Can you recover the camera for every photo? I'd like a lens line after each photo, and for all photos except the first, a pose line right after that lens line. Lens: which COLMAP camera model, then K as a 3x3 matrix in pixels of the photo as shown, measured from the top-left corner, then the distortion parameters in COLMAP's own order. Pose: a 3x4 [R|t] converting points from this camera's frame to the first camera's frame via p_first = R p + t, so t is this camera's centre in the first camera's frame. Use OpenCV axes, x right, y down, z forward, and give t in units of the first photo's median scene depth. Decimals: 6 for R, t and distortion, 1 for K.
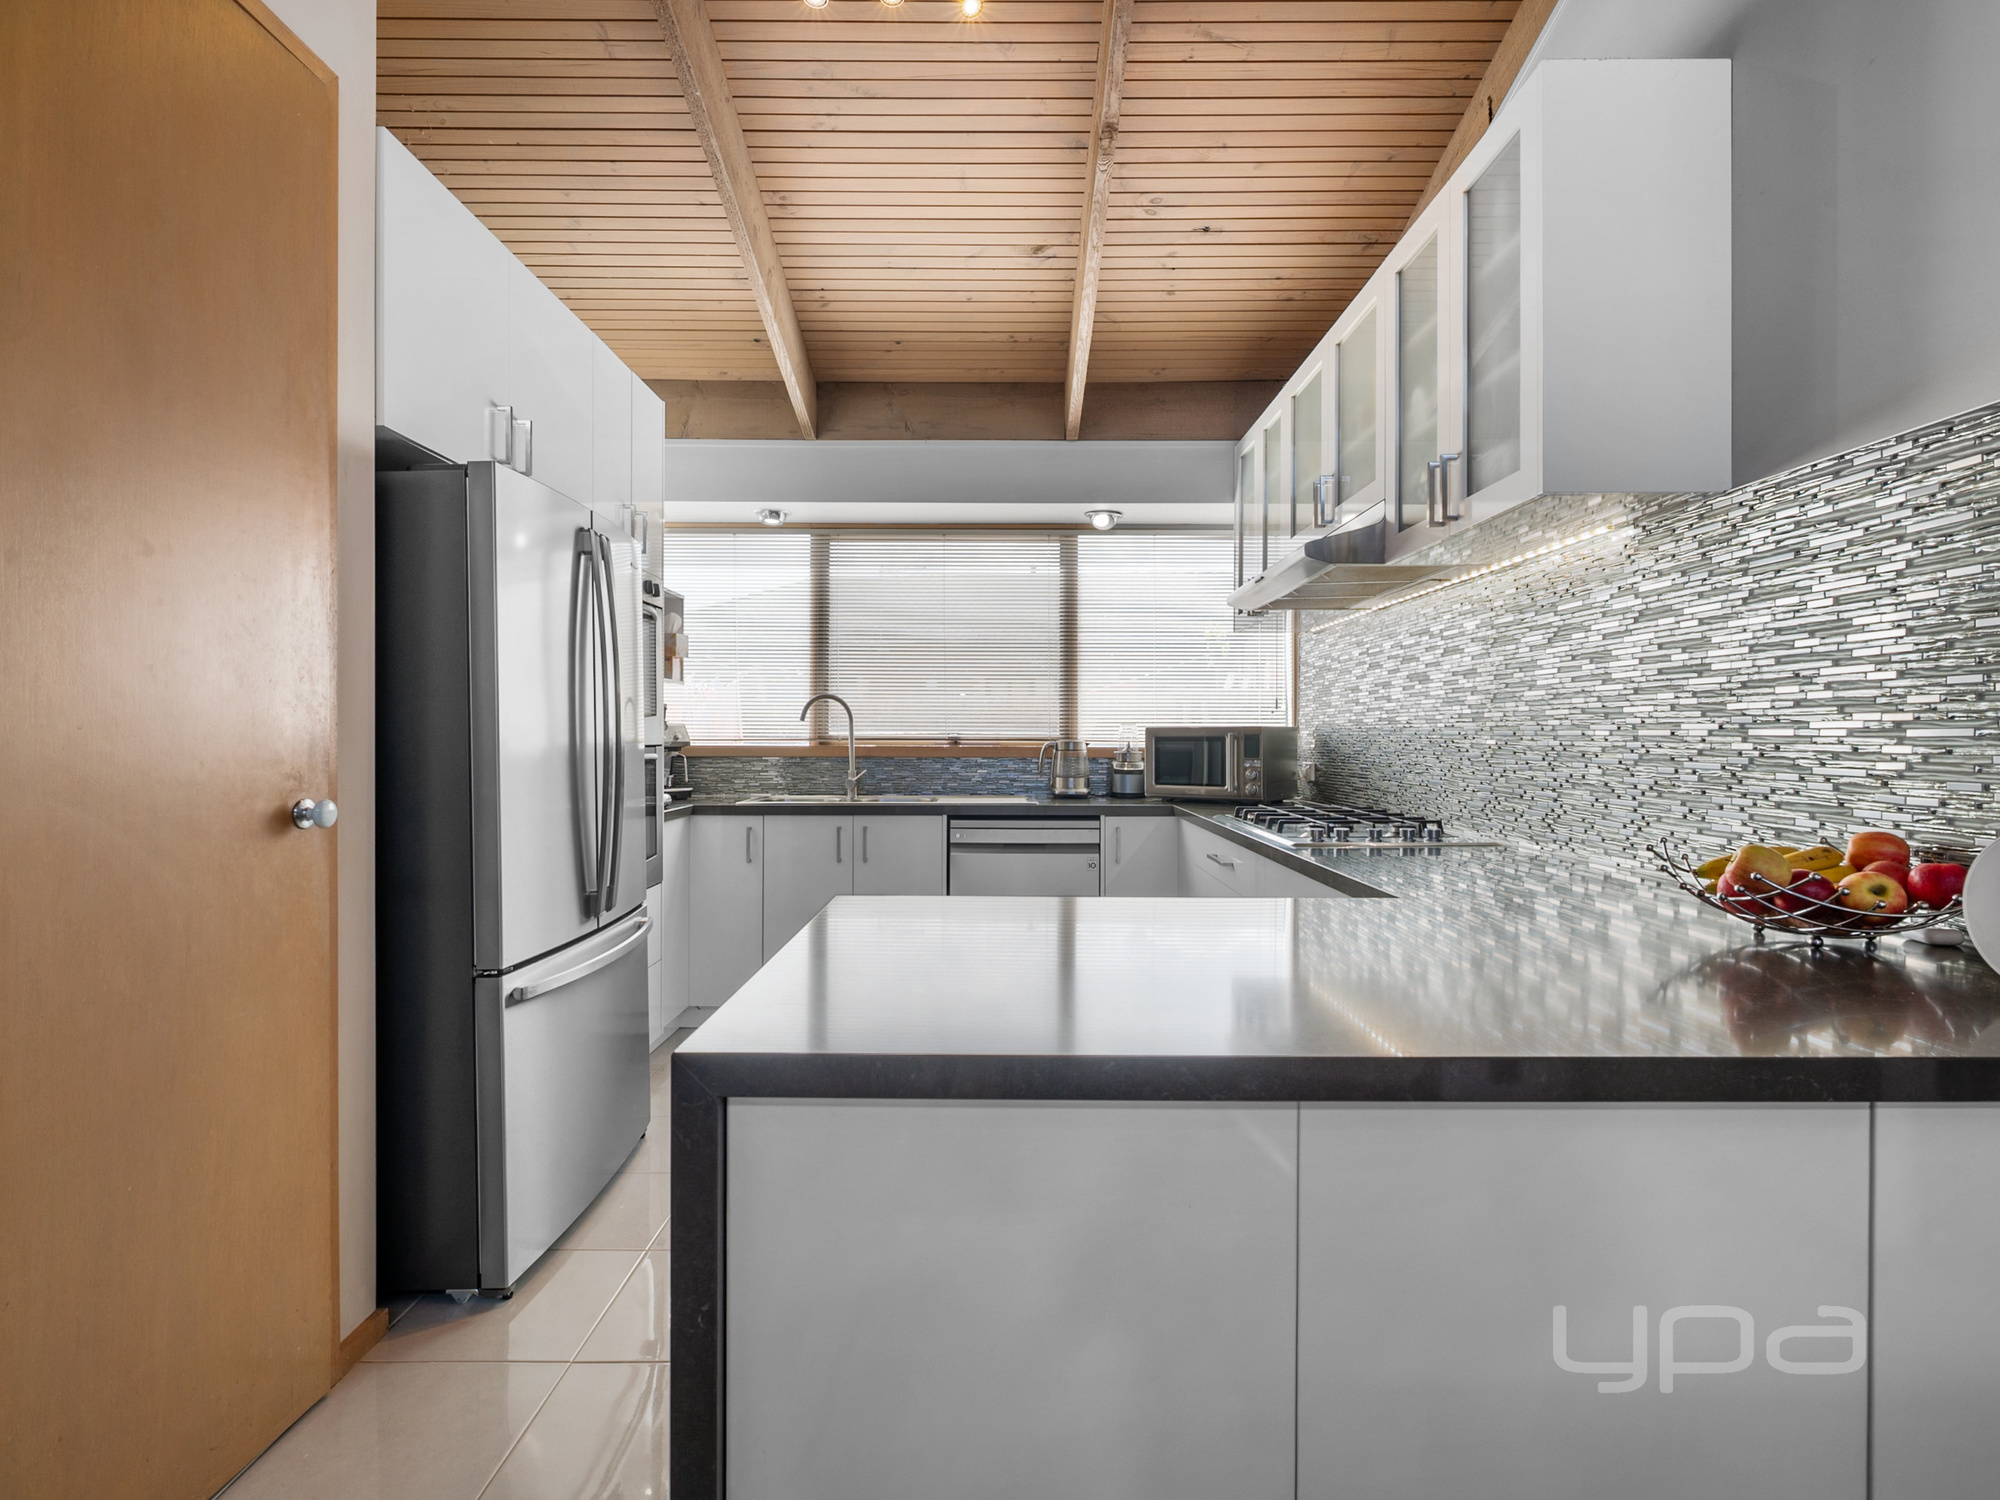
lens RADIAL K [[997.6, 0, 999.8], [0, 997.6, 749.9], [0, 0, 1]] dist [0.001781, 0.000074]
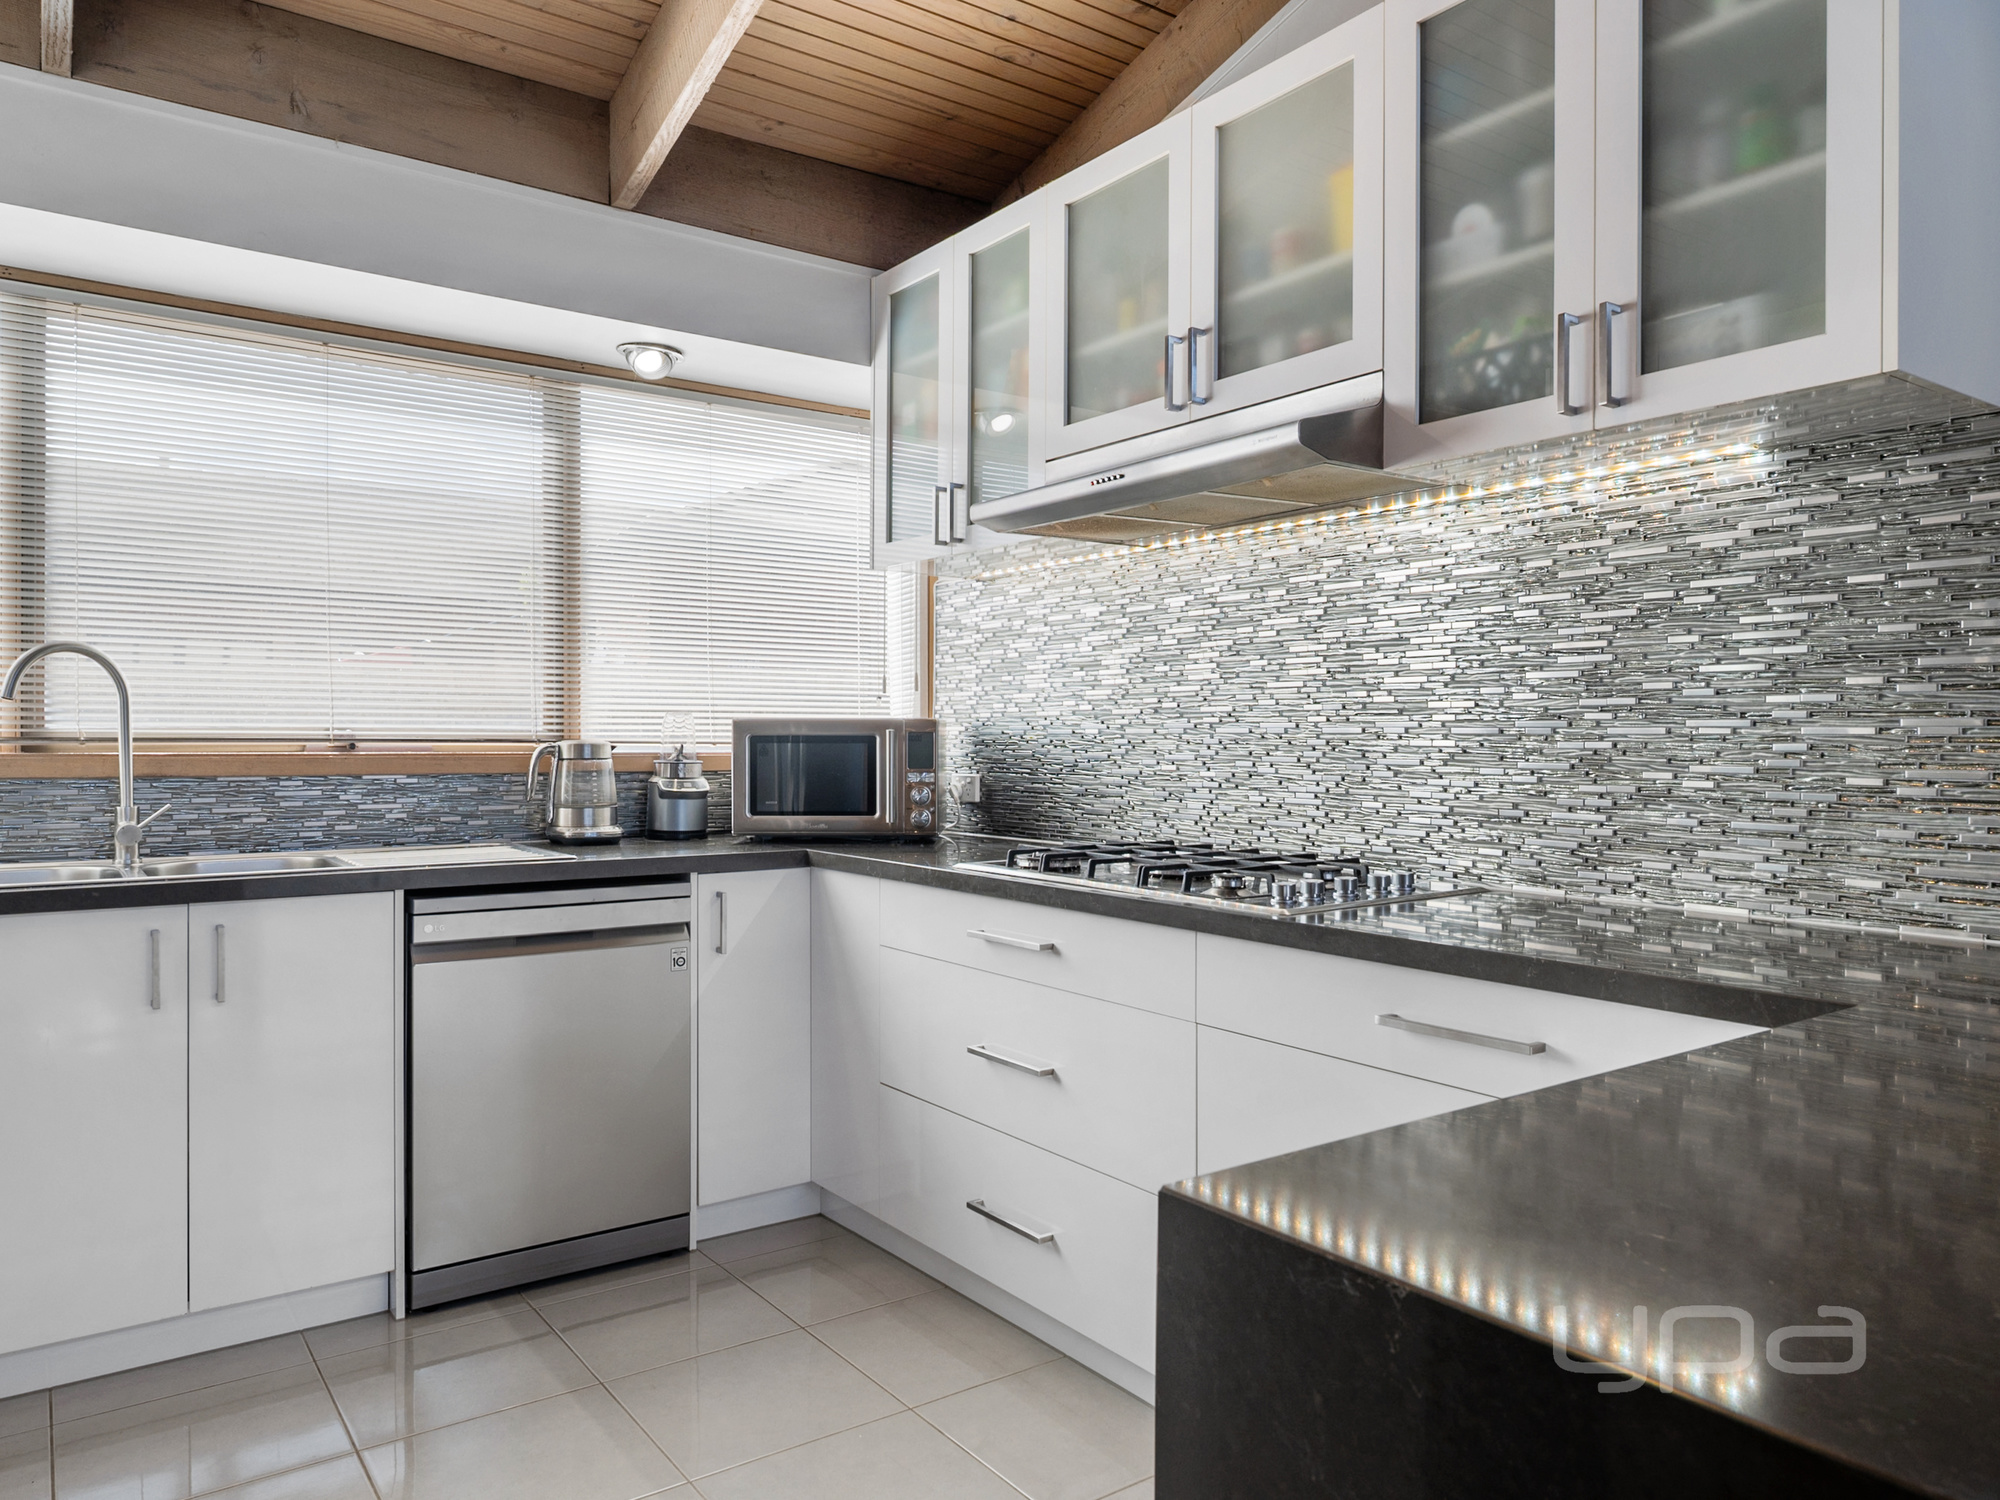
lens RADIAL K [[1343.5, 0, 1000.1], [0, 1343.5, 744.2], [0, 0, 1]] dist [-0.002407, -0.002108]
pose [[0.811078, -0.002249, 0.584934, -0.194882], [0.006502, 0.999965, -0.005171, -0.002712], [-0.584902, 0.007997, 0.811064, 0.259848]]
